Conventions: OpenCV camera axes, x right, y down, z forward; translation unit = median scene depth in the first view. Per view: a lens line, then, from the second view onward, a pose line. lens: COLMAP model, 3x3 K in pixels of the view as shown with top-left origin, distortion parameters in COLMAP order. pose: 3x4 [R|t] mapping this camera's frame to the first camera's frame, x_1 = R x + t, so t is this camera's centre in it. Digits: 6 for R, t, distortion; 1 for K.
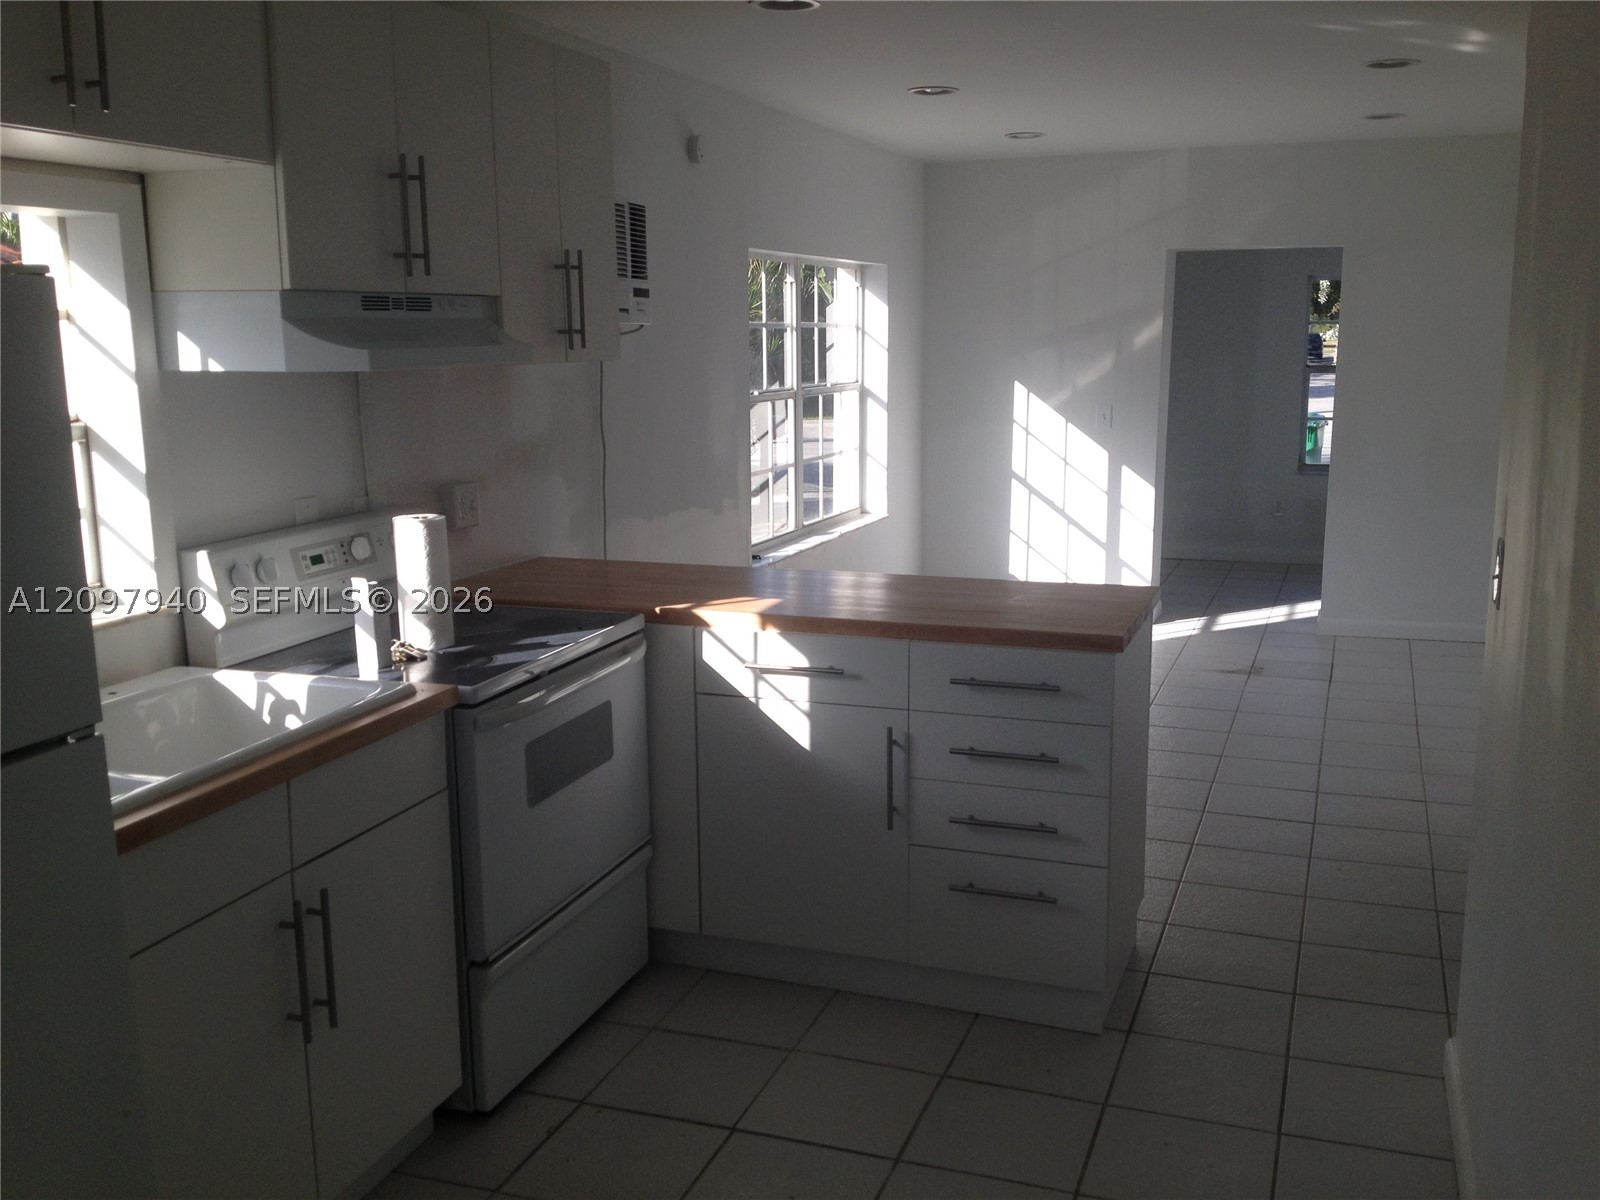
lens RADIAL K [[1503.6, 0, 805.1], [0, 1503.6, 587.4], [0, 0, 1]] dist [0.187891, -0.401062]
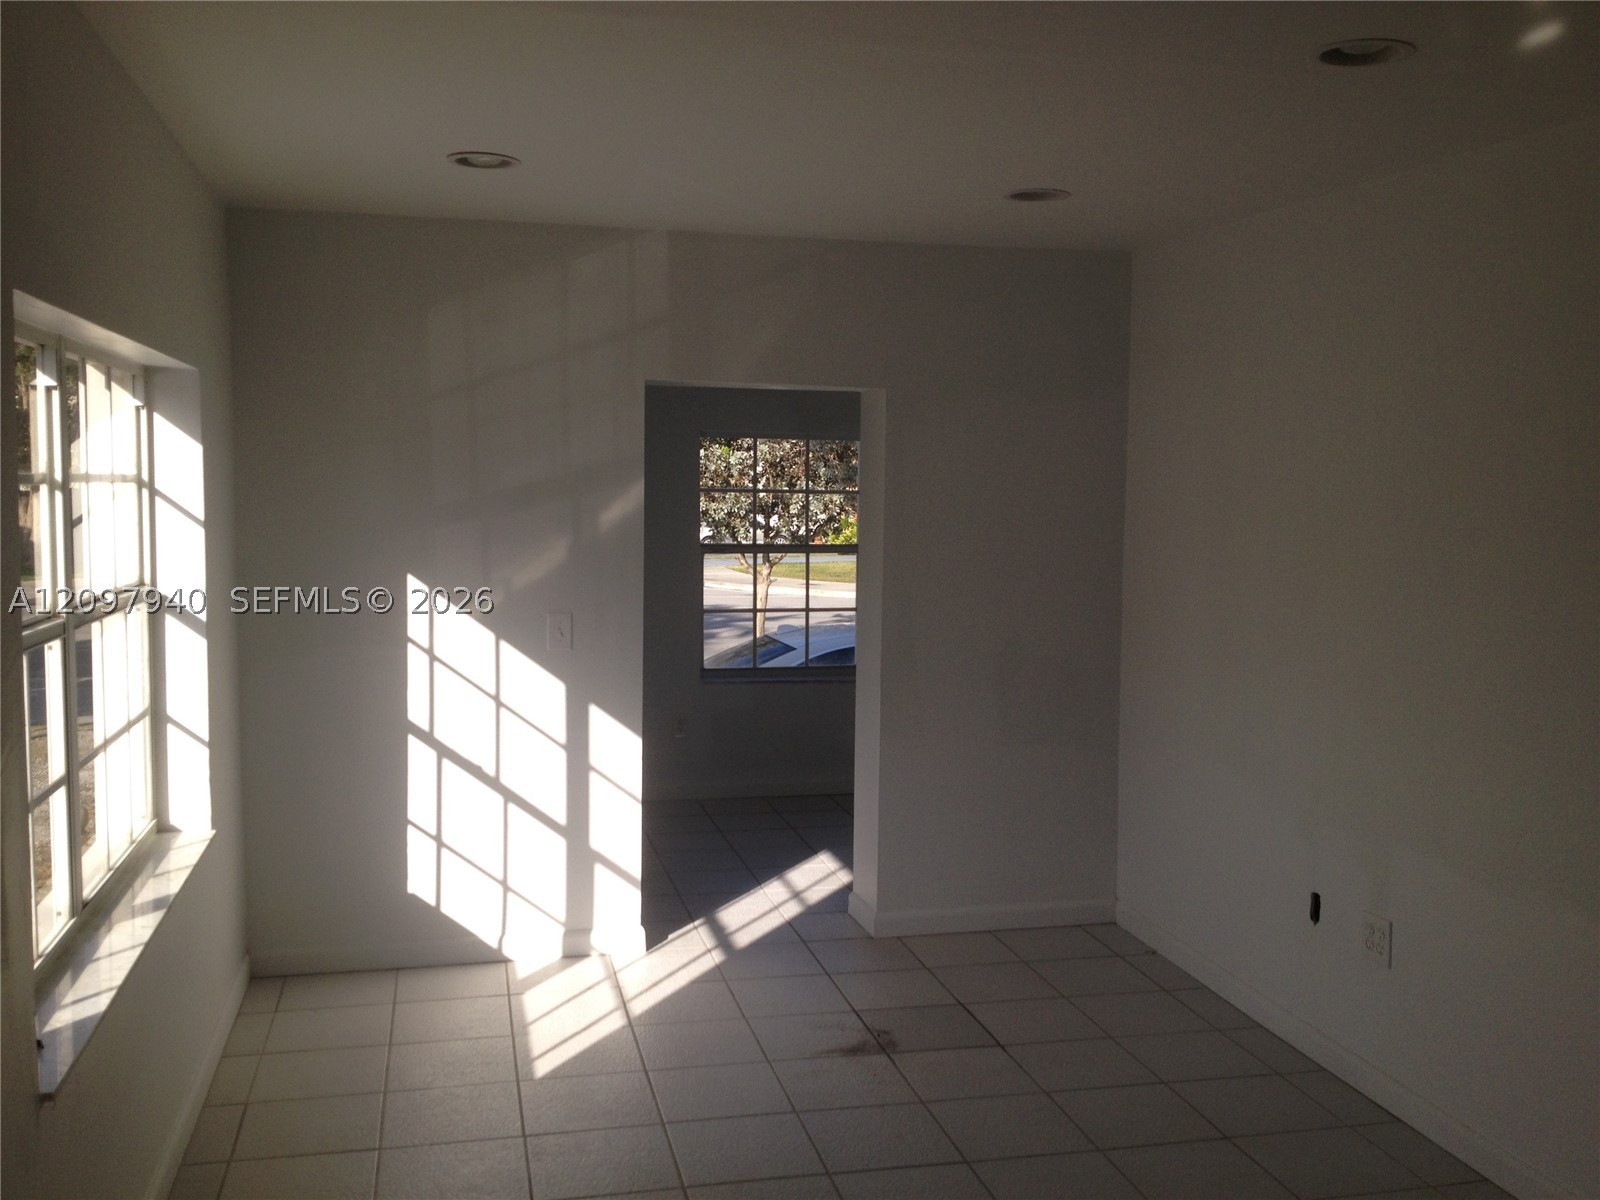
lens RADIAL K [[1524.7, 0, 802.2], [0, 1524.7, 604.0], [0, 0, 1]] dist [0.281165, -0.438965]
pose [[0.840020, -0.026691, 0.541898, -0.116672], [0.074685, 0.994970, -0.066764, -0.125939], [-0.537390, 0.096555, 0.837788, 0.696581]]
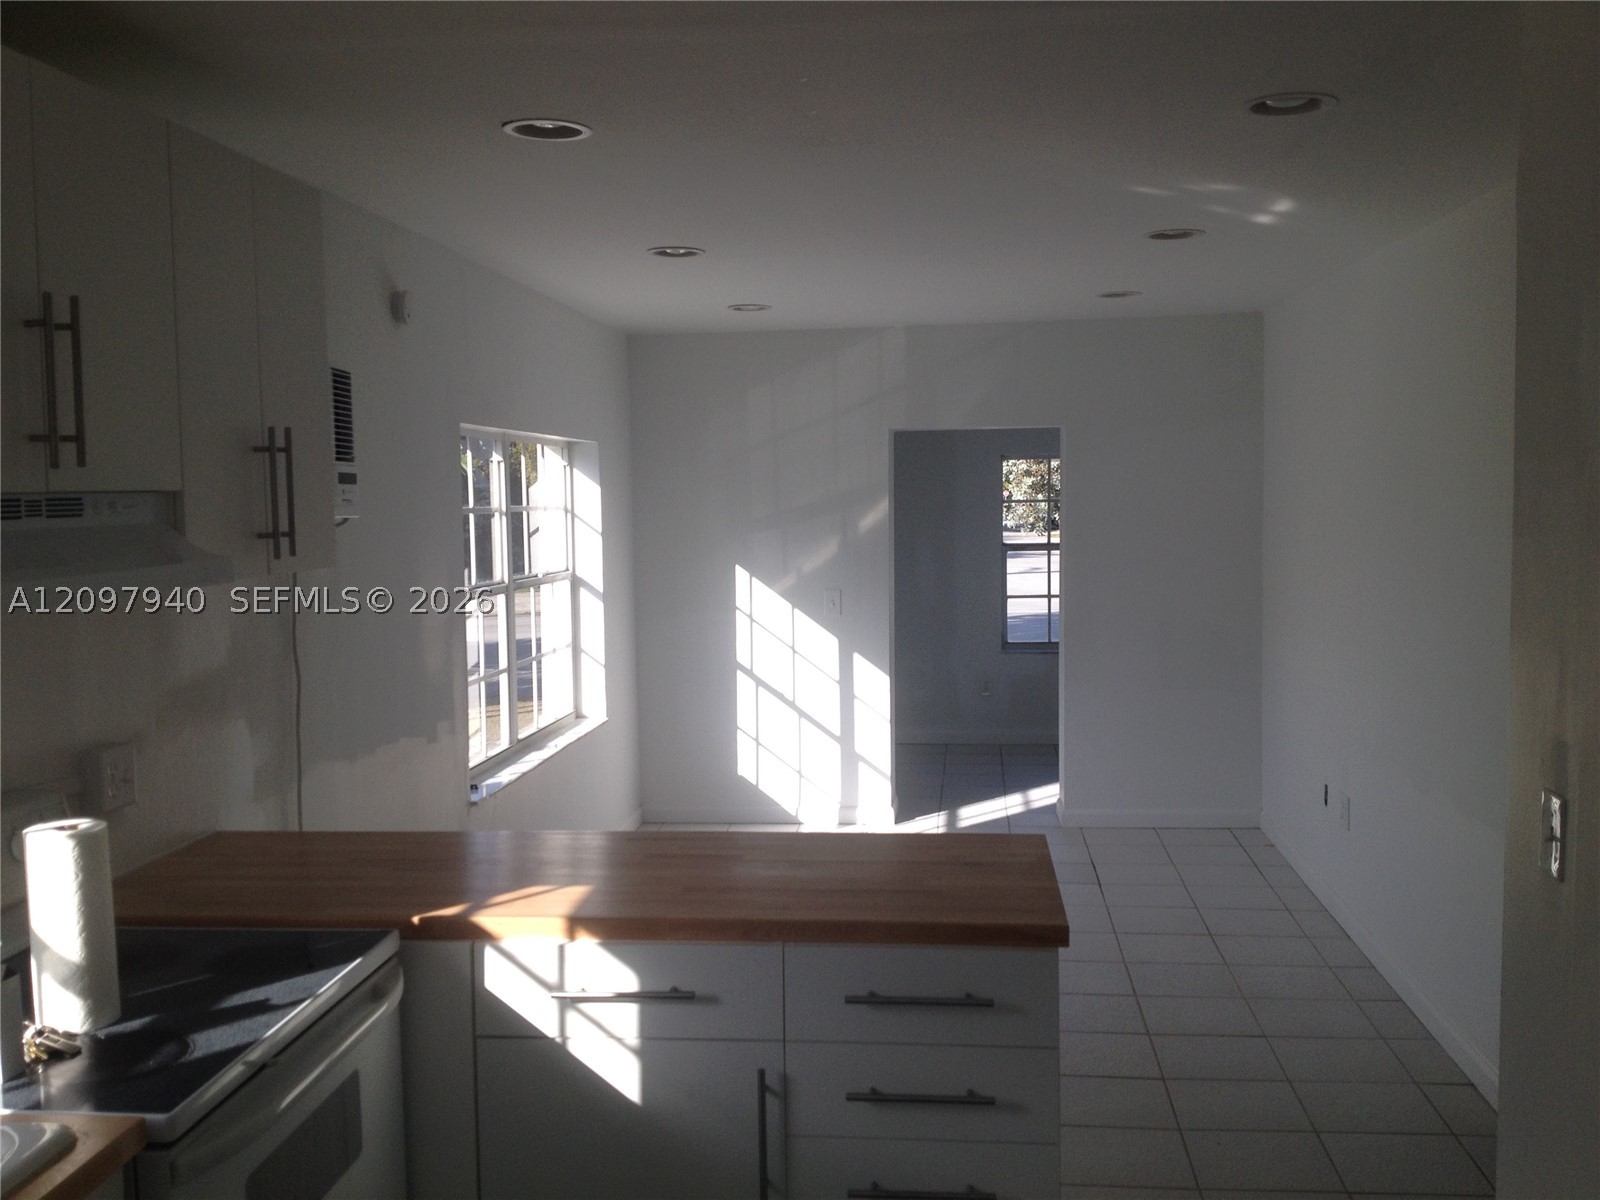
lens RADIAL K [[1503.6, 0, 805.1], [0, 1503.6, 587.4], [0, 0, 1]] dist [0.187891, -0.401062]
pose [[0.971332, -0.023753, 0.236538, -0.066630], [0.049781, 0.993259, -0.104681, -0.043428], [-0.232457, 0.113455, 0.965967, 0.185813]]
